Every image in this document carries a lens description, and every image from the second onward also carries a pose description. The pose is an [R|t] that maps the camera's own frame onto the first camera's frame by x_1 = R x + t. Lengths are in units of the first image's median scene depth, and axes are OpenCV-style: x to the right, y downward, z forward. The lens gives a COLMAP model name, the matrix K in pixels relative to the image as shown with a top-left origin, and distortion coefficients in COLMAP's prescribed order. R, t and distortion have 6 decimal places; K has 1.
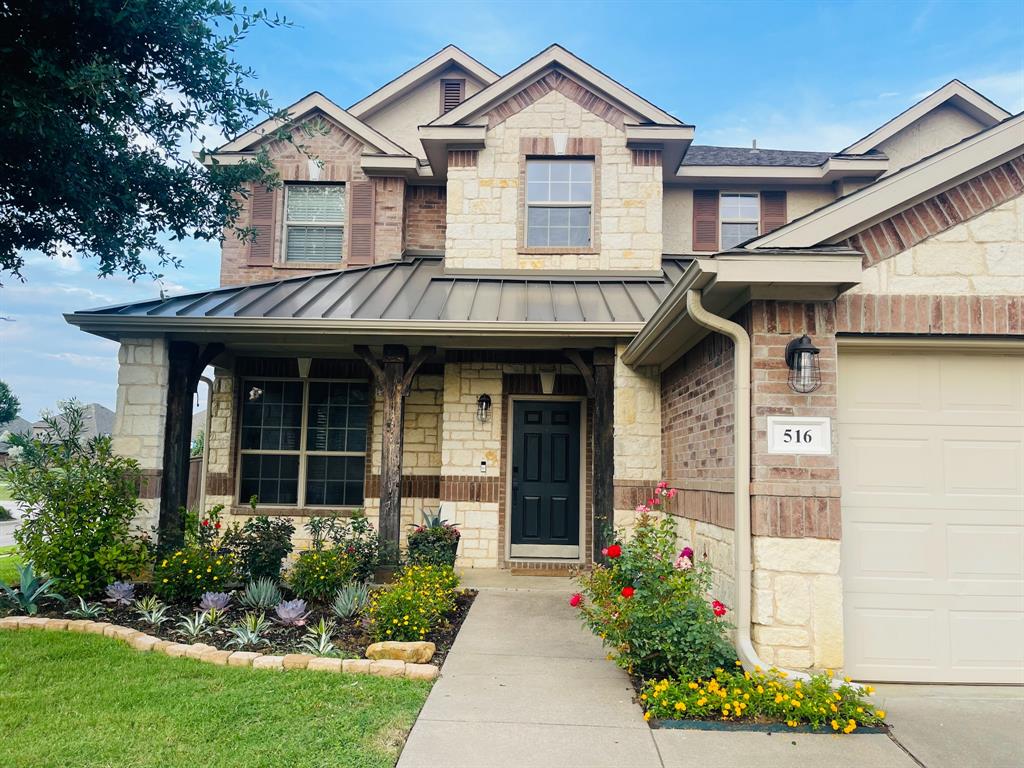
lens RADIAL K [[774.4, 0, 503.9], [0, 774.4, 385.8], [0, 0, 1]] dist [0.067283, -0.080750]
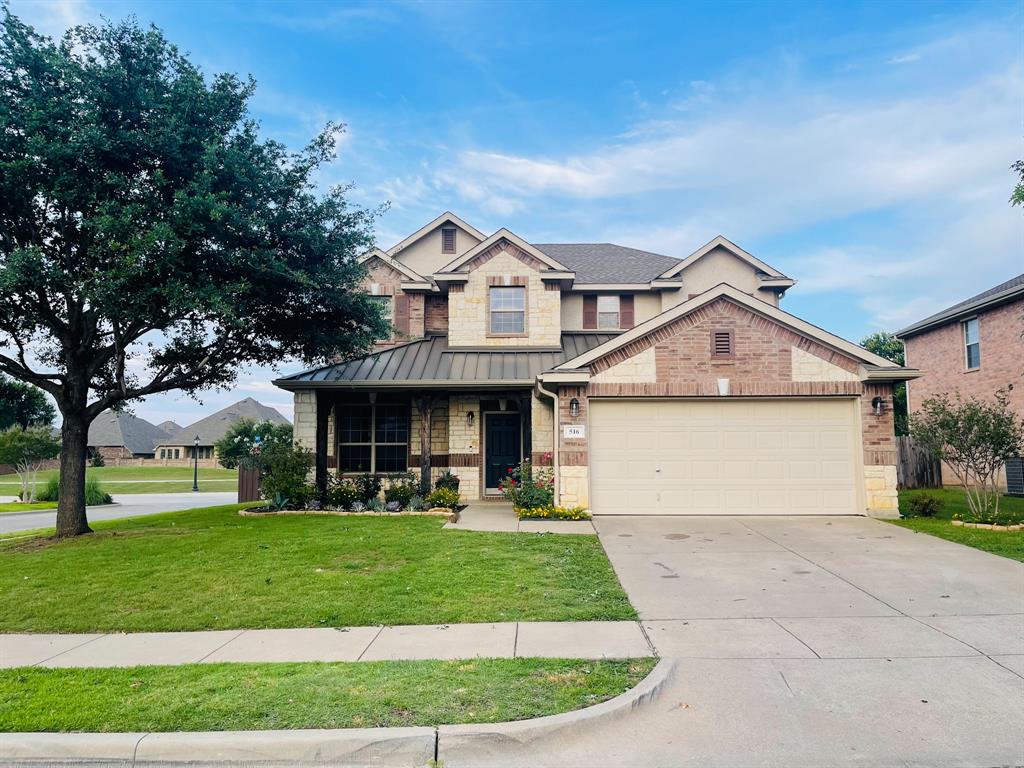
lens RADIAL K [[774.4, 0, 515.8], [0, 774.4, 388.0], [0, 0, 1]] dist [0.067283, -0.080750]
pose [[0.999459, -0.021854, 0.024578, 0.047303], [0.021537, 0.999683, 0.013069, -0.078961], [-0.024855, -0.012533, 0.999612, -1.053755]]
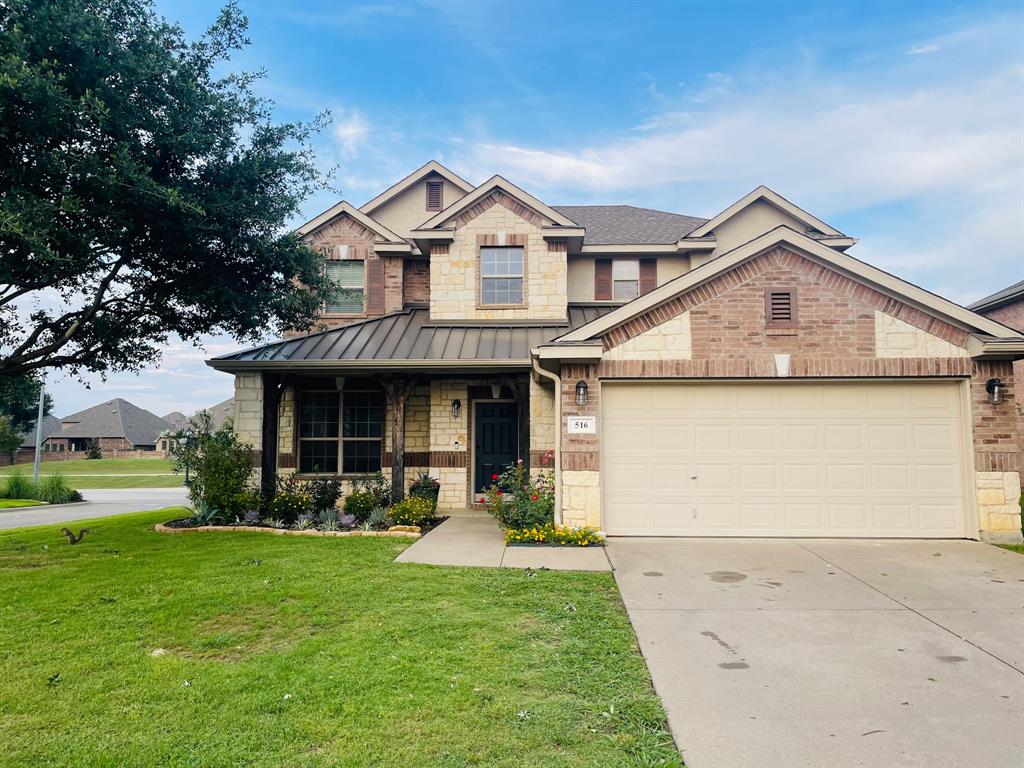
lens RADIAL K [[774.4, 0, 512.5], [0, 774.4, 378.0], [0, 0, 1]] dist [0.067283, -0.080750]
pose [[0.999773, -0.021252, 0.001803, 0.098417], [0.021232, 0.999720, 0.010476, -0.052483], [-0.002025, -0.010435, 0.999944, -0.651647]]
